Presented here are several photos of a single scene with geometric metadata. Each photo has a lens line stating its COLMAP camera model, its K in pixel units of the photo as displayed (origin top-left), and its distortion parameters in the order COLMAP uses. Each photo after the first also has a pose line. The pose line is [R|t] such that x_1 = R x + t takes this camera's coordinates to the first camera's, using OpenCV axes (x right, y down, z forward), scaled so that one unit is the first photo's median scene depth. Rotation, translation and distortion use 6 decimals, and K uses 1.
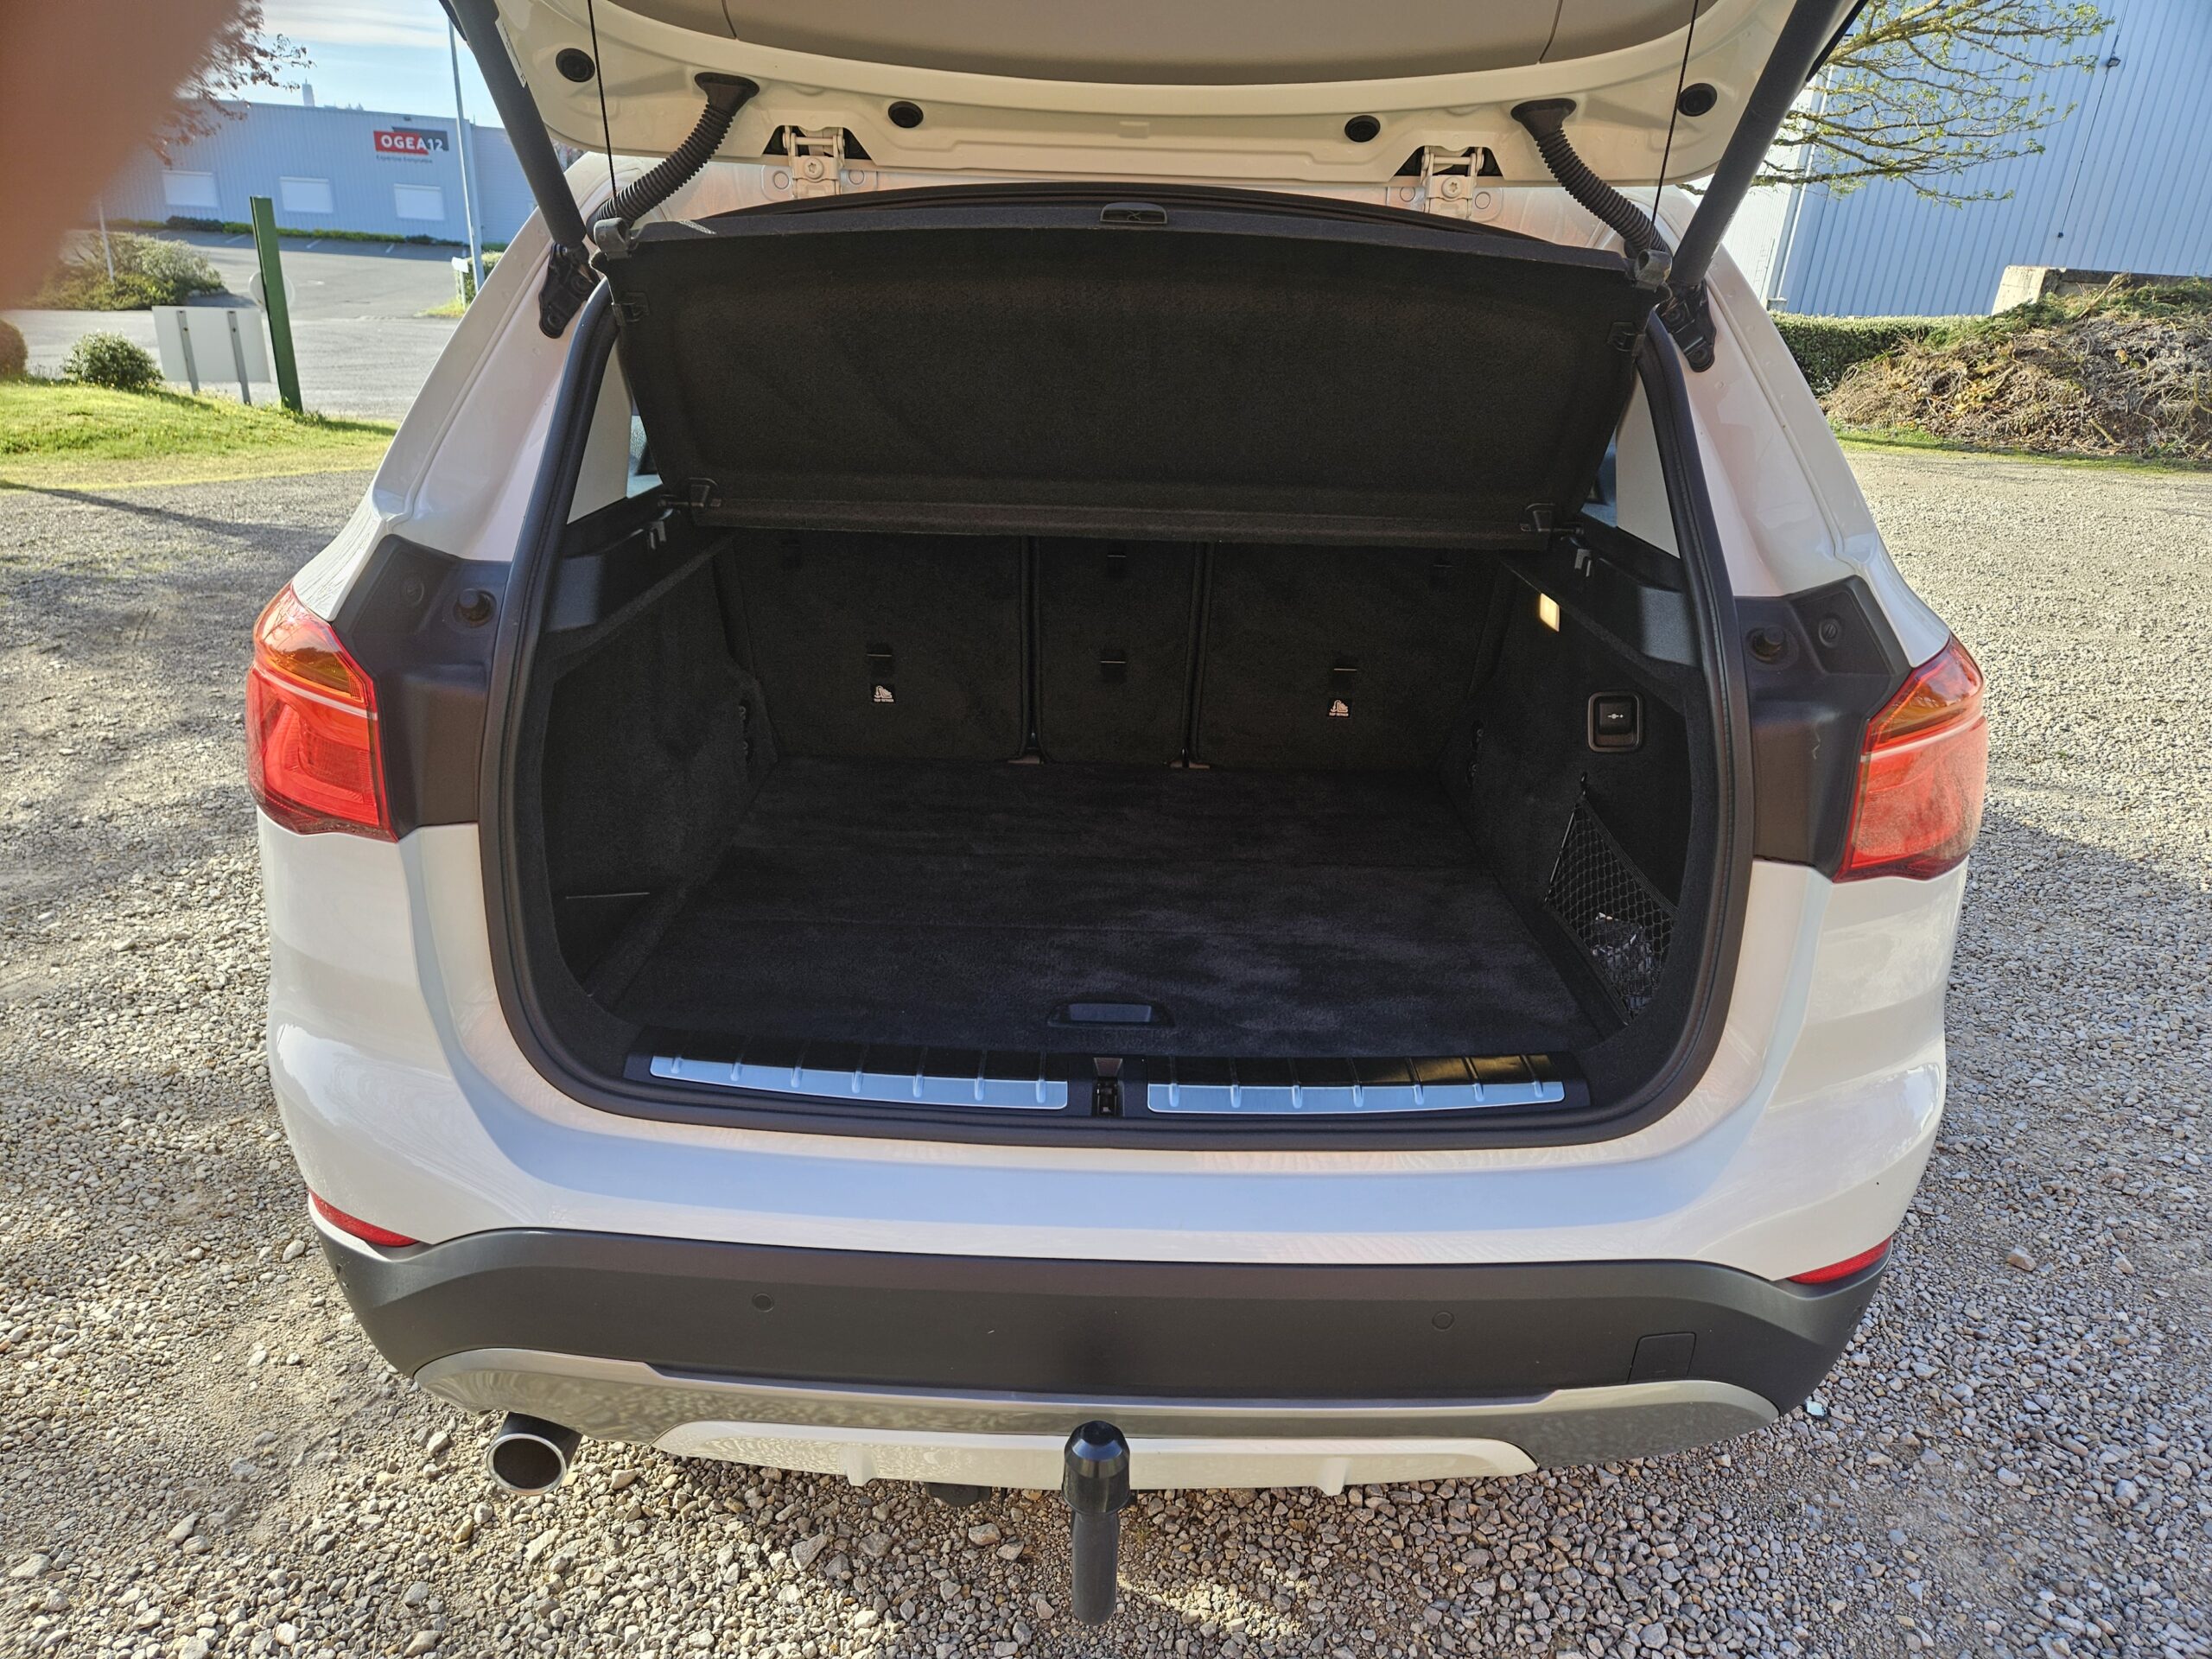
lens RADIAL K [[1464.3, 0, 1104.7], [0, 1464.3, 836.7], [0, 0, 1]] dist [0.060217, -0.046805]
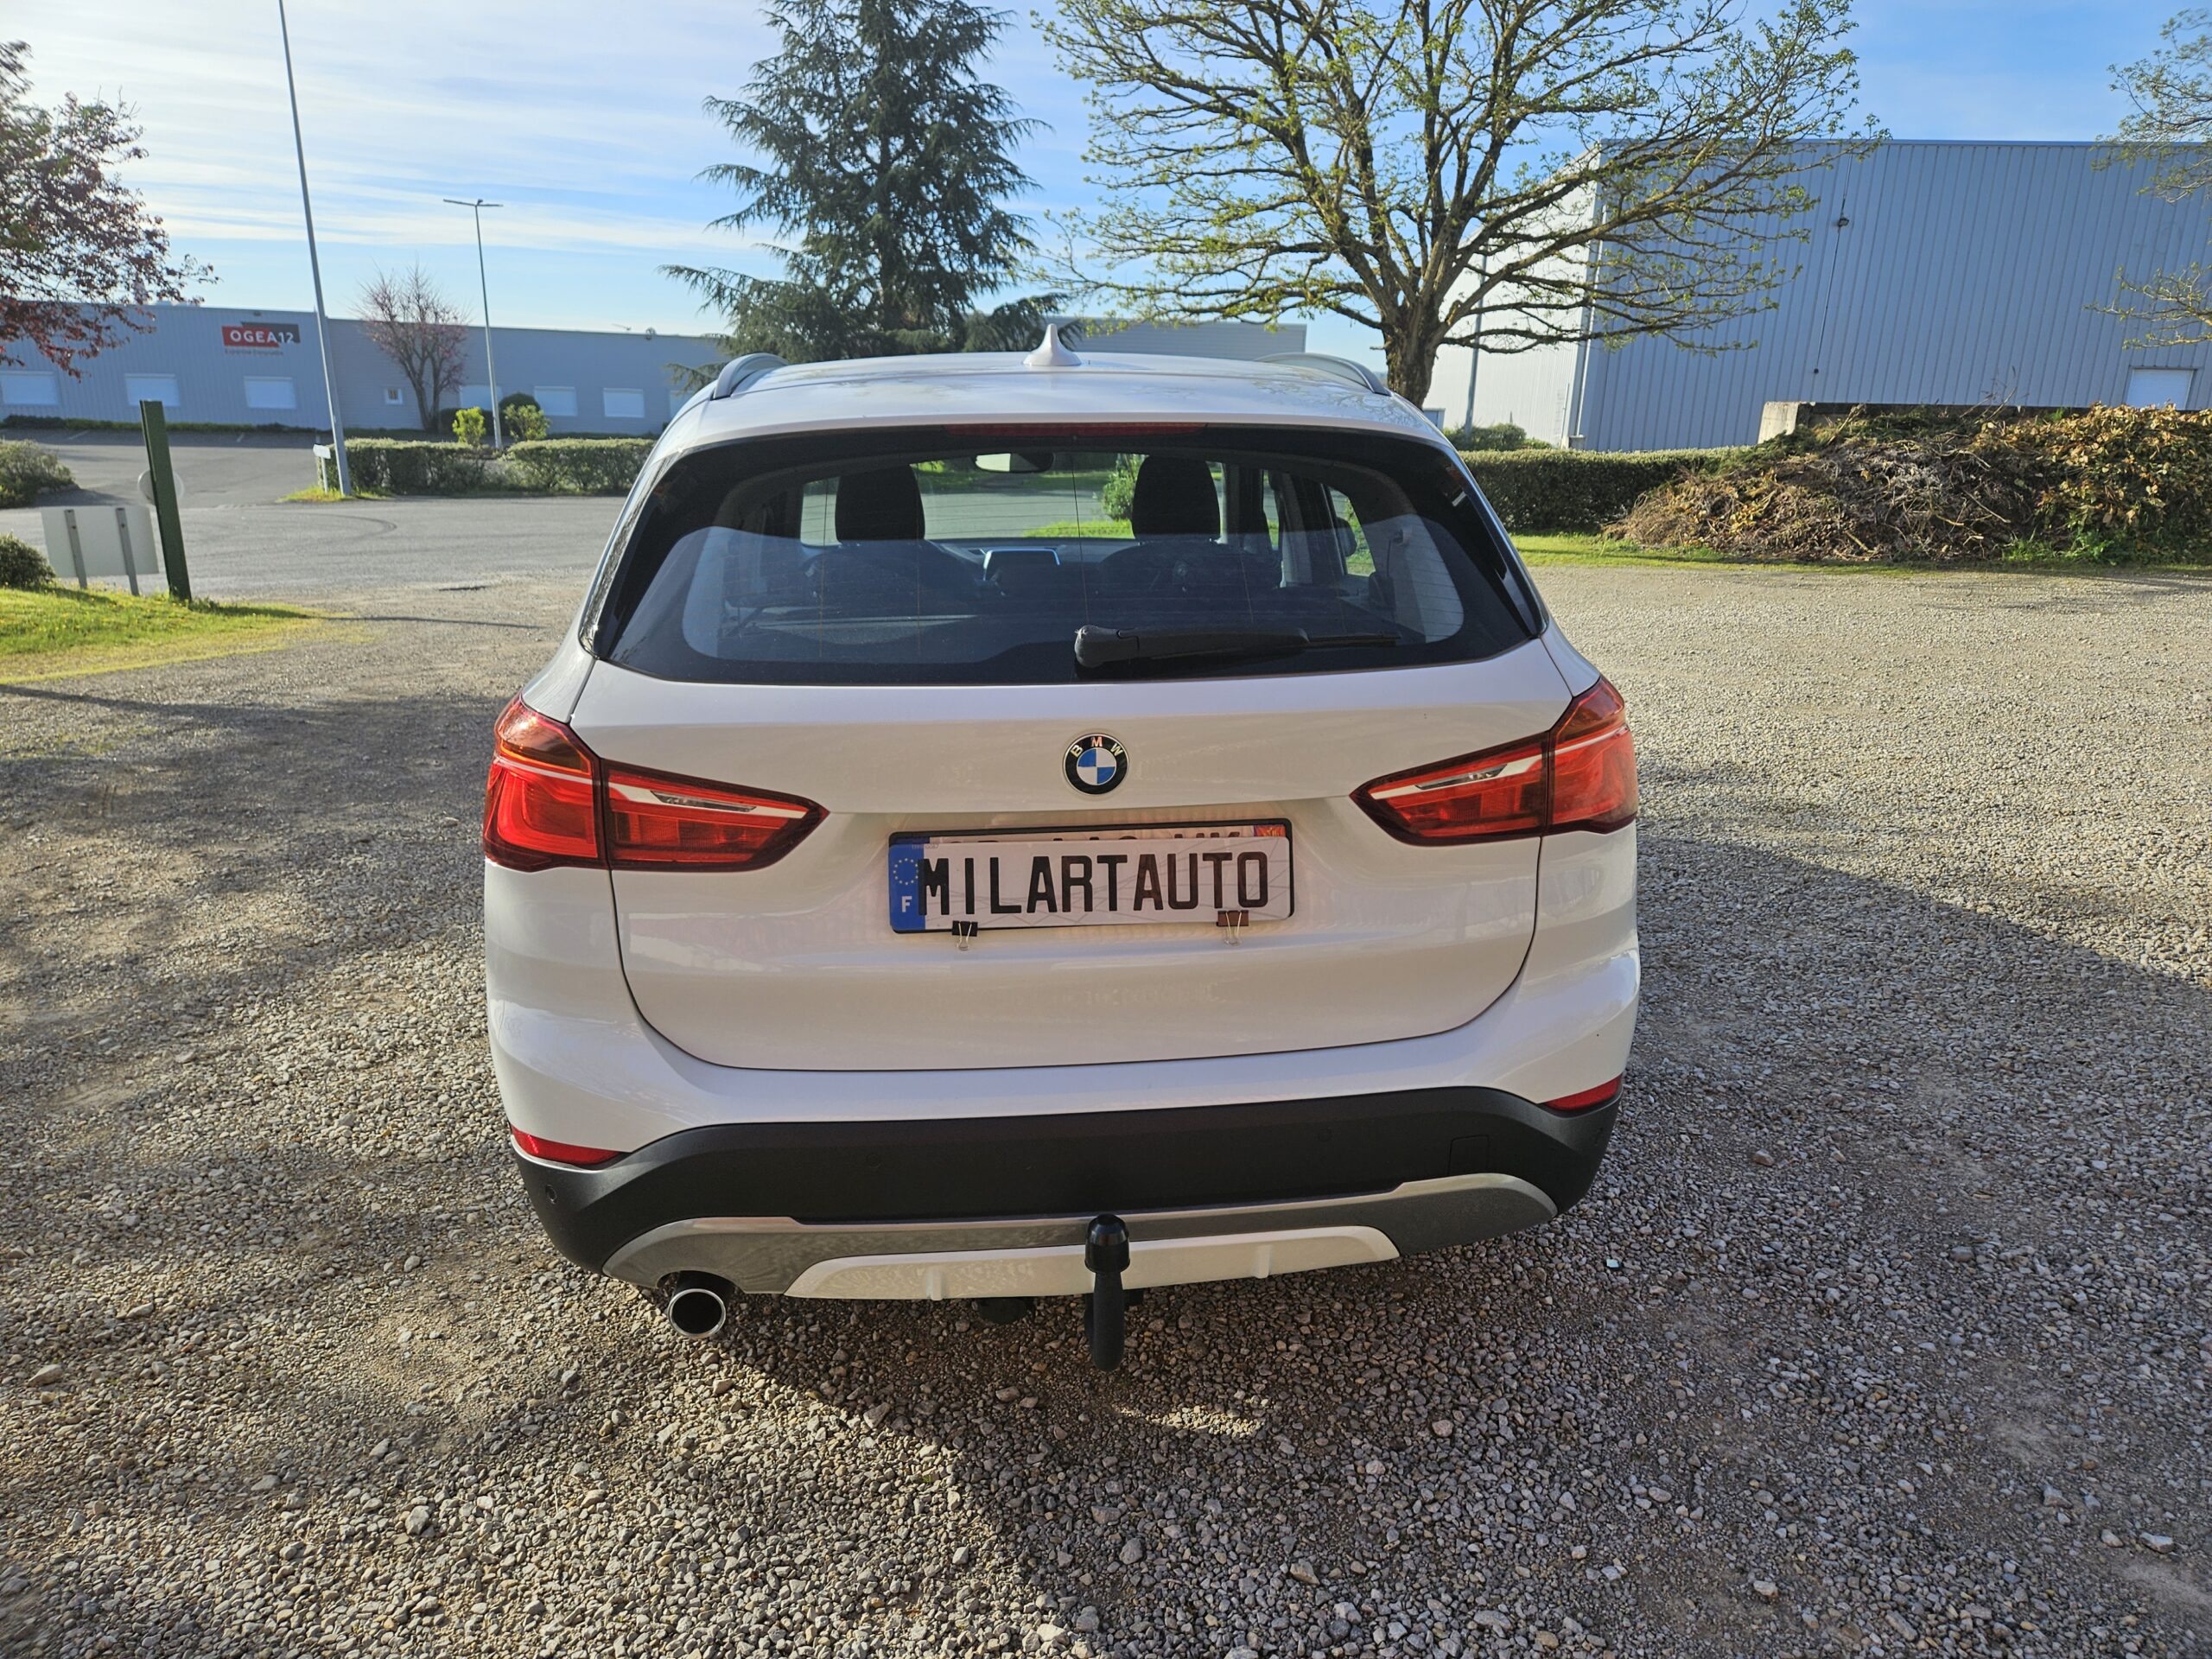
lens RADIAL K [[1464.3, 0, 1114.3], [0, 1464.3, 821.3], [0, 0, 1]] dist [0.060217, -0.046805]
pose [[0.993905, -0.062339, 0.090917, -0.056420], [0.071466, 0.992331, -0.100858, 0.077667], [-0.083932, 0.106741, 0.990738, -0.279931]]
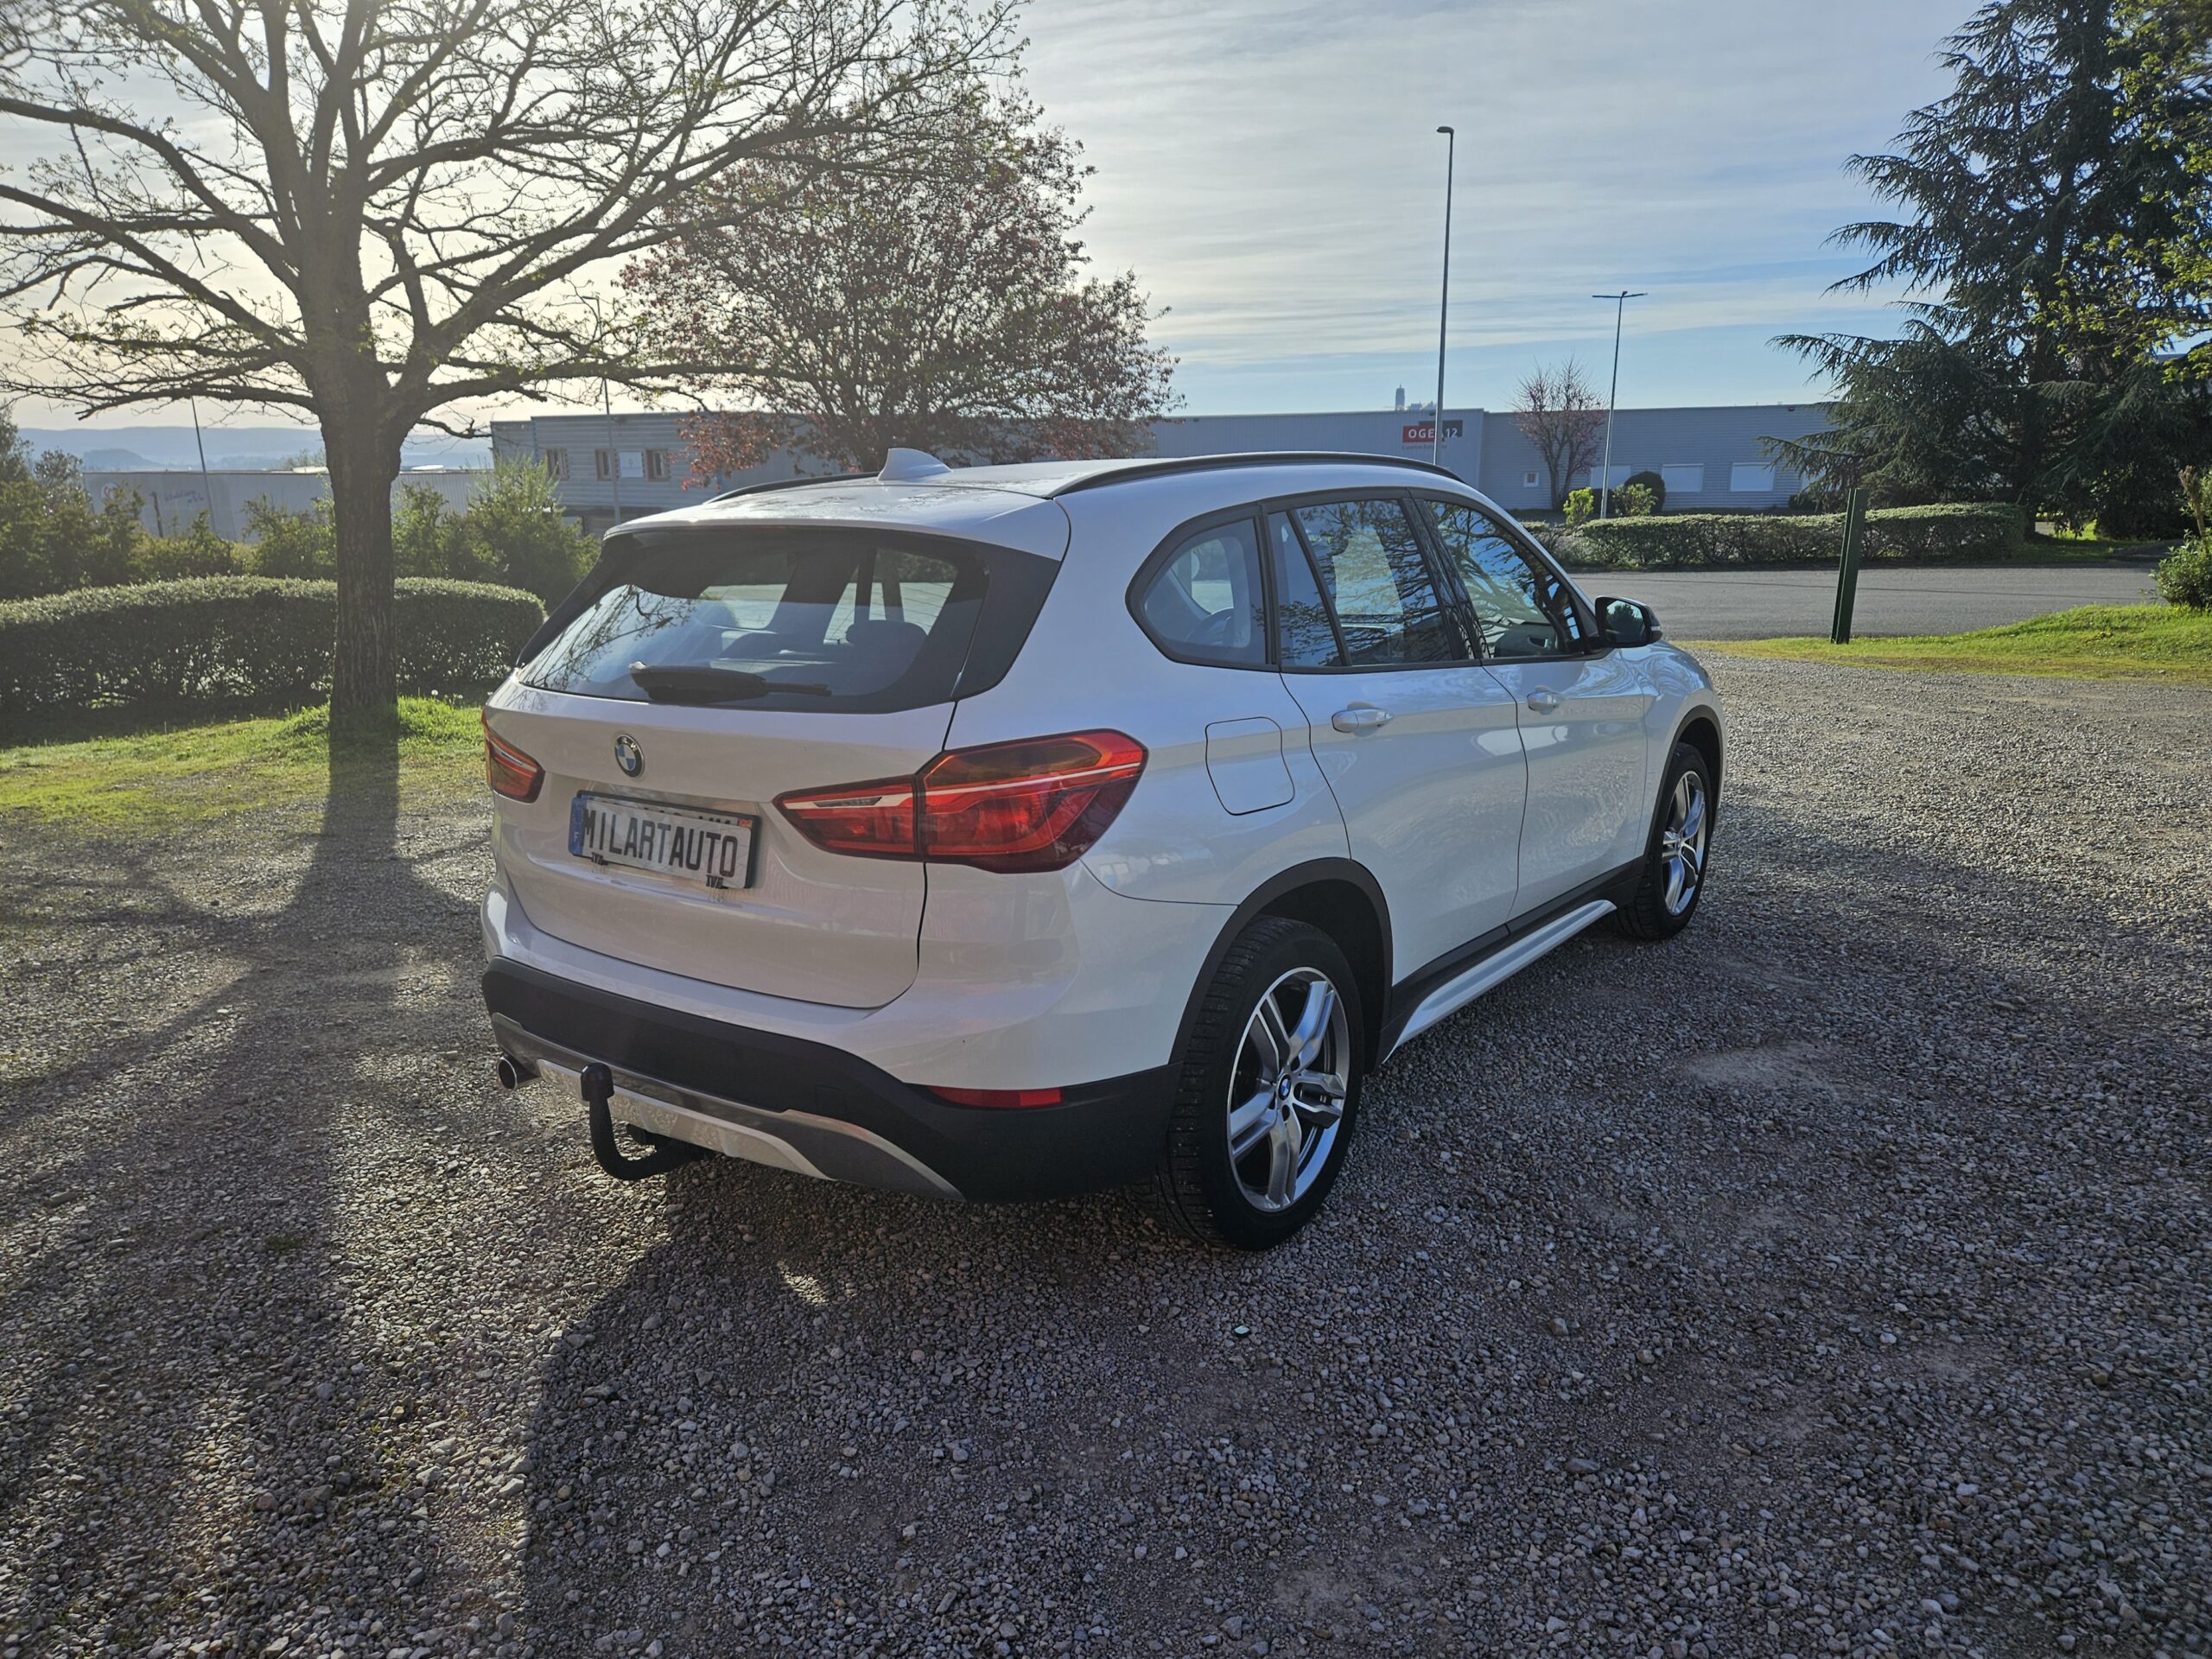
lens RADIAL K [[1464.3, 0, 1088.1], [0, 1464.3, 826.5], [0, 0, 1]] dist [0.060217, -0.046805]
pose [[0.804770, 0.075297, -0.588792, 0.969340], [-0.170526, 0.979436, -0.107823, 0.085012], [0.568565, 0.187177, 0.801061, -0.221653]]
